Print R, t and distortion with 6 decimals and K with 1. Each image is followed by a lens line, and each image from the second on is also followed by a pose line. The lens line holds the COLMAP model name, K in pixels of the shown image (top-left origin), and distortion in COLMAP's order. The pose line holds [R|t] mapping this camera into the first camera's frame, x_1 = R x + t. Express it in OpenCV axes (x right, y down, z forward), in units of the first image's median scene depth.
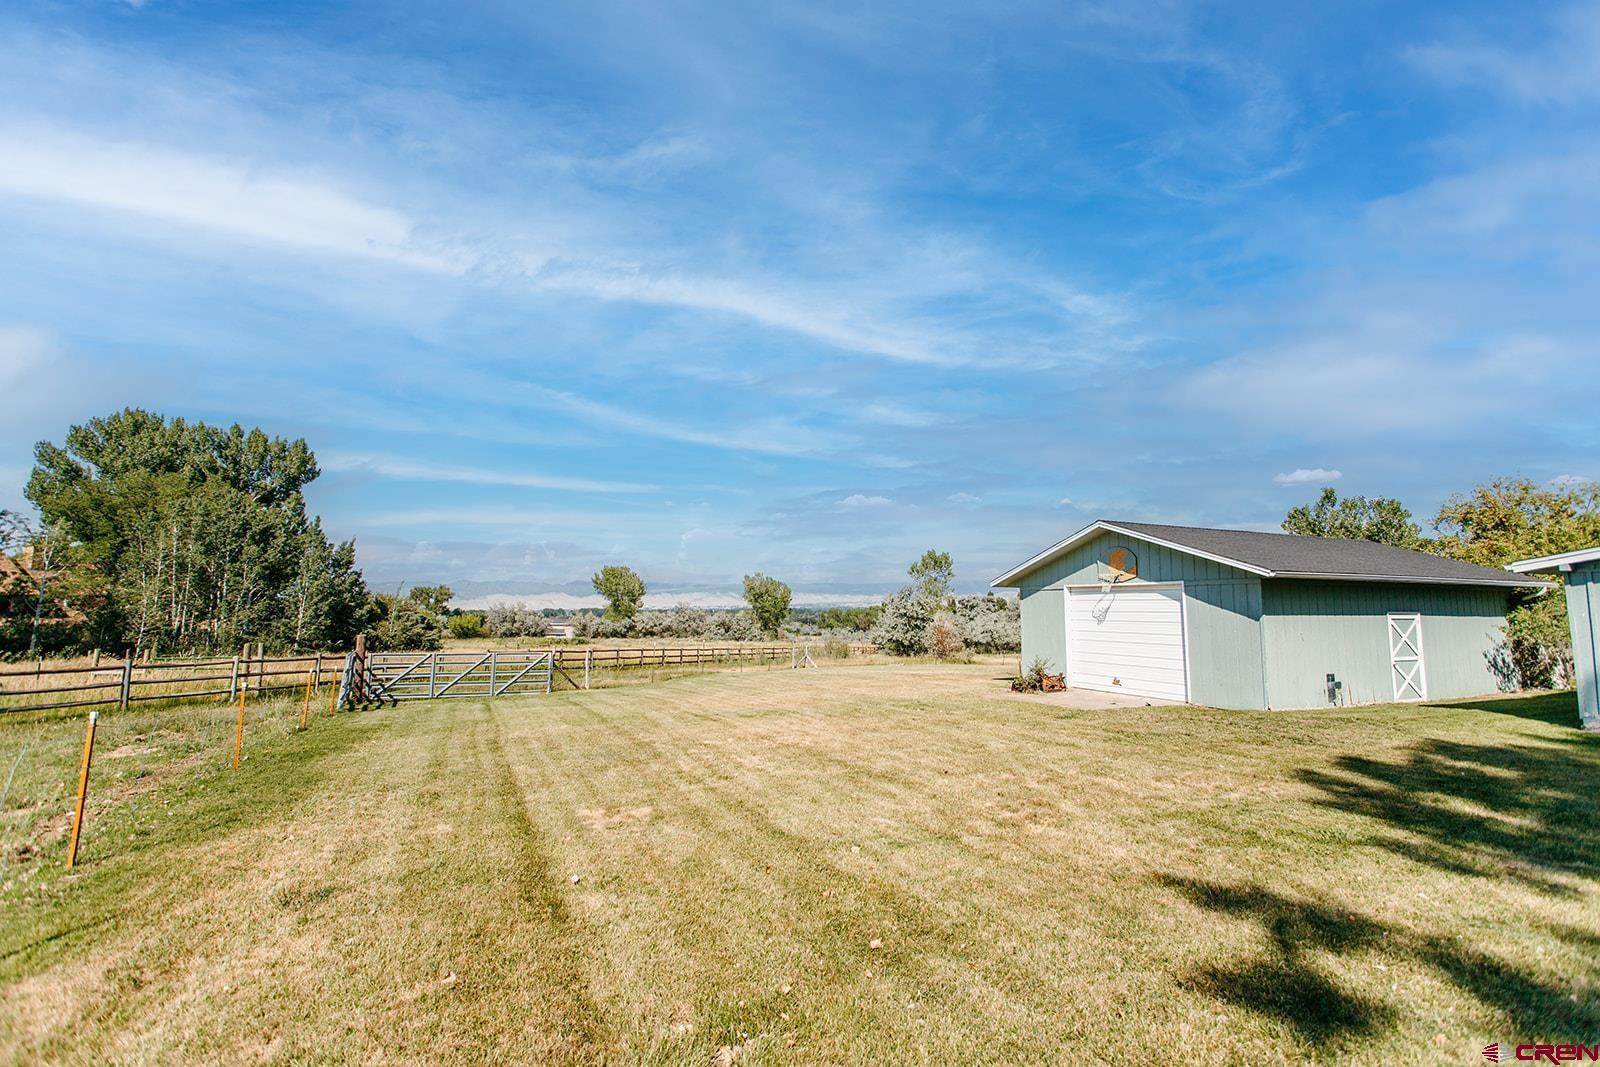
lens RADIAL K [[762.6, 0, 810.4], [0, 762.6, 519.3], [0, 0, 1]] dist [0.005017, 0.001894]
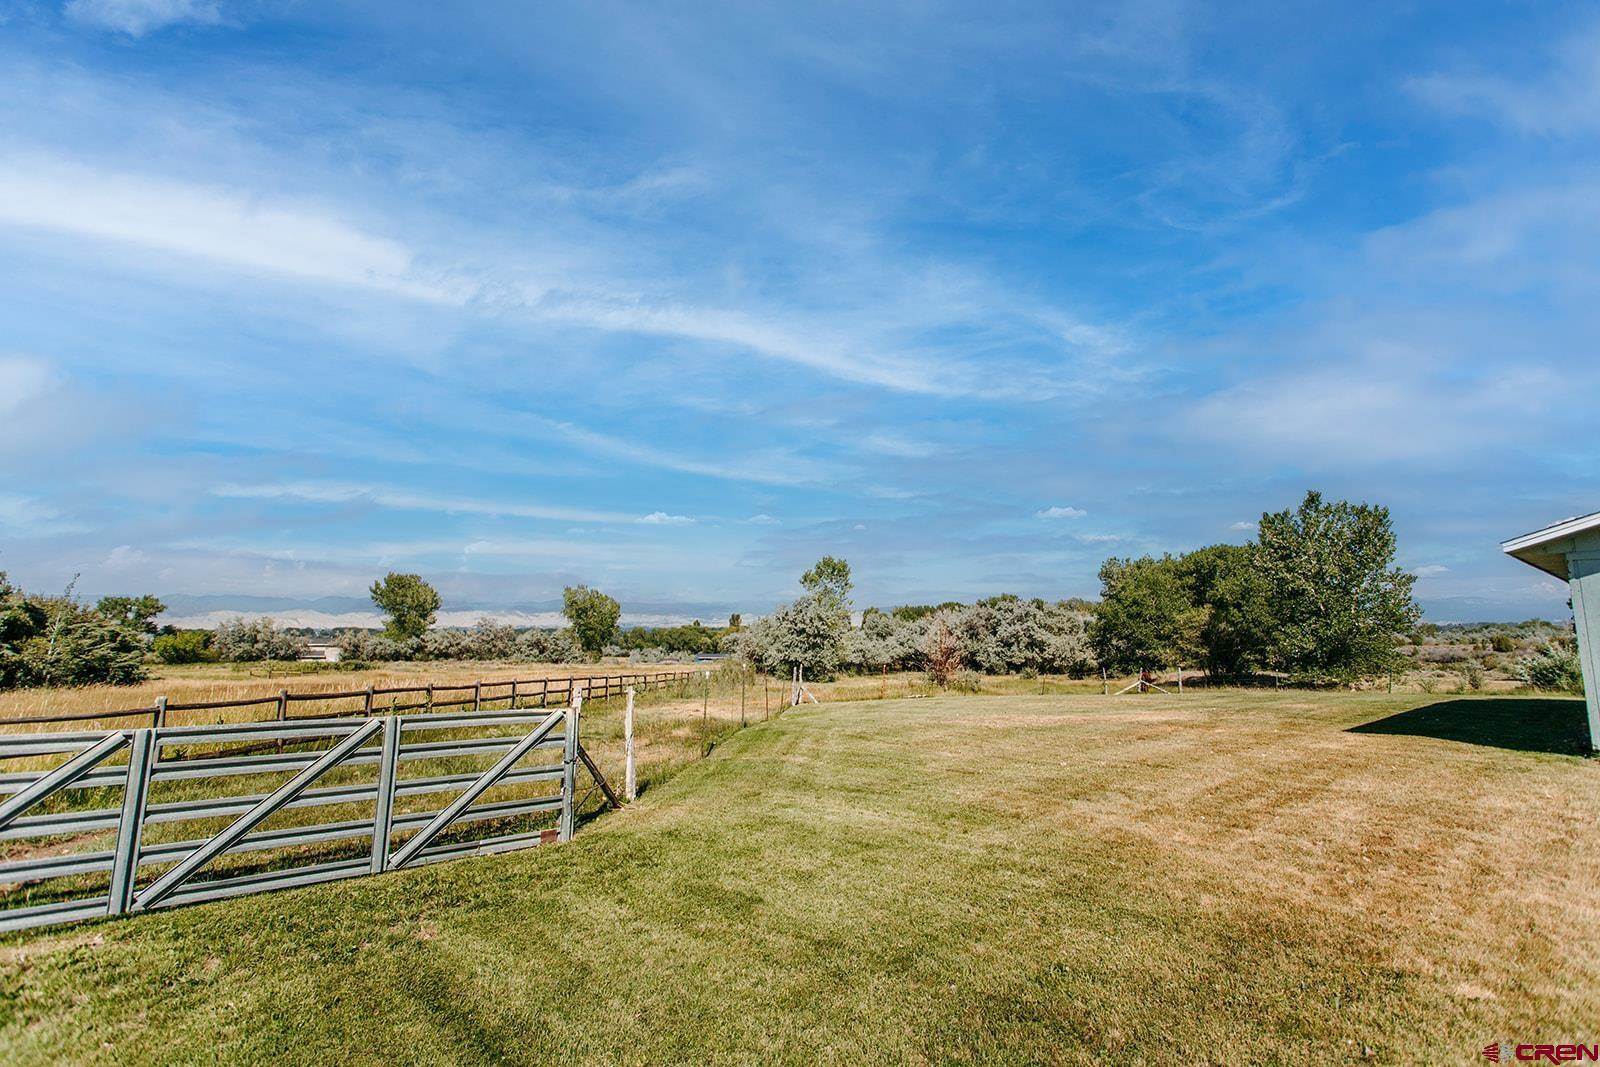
lens RADIAL K [[762.6, 0, 810.4], [0, 762.6, 519.3], [0, 0, 1]] dist [0.005017, 0.001894]
pose [[0.965445, 0.040267, 0.257477, -0.045096], [-0.033449, 0.998965, -0.030810, 0.013772], [-0.258452, 0.021133, 0.965793, 0.090363]]
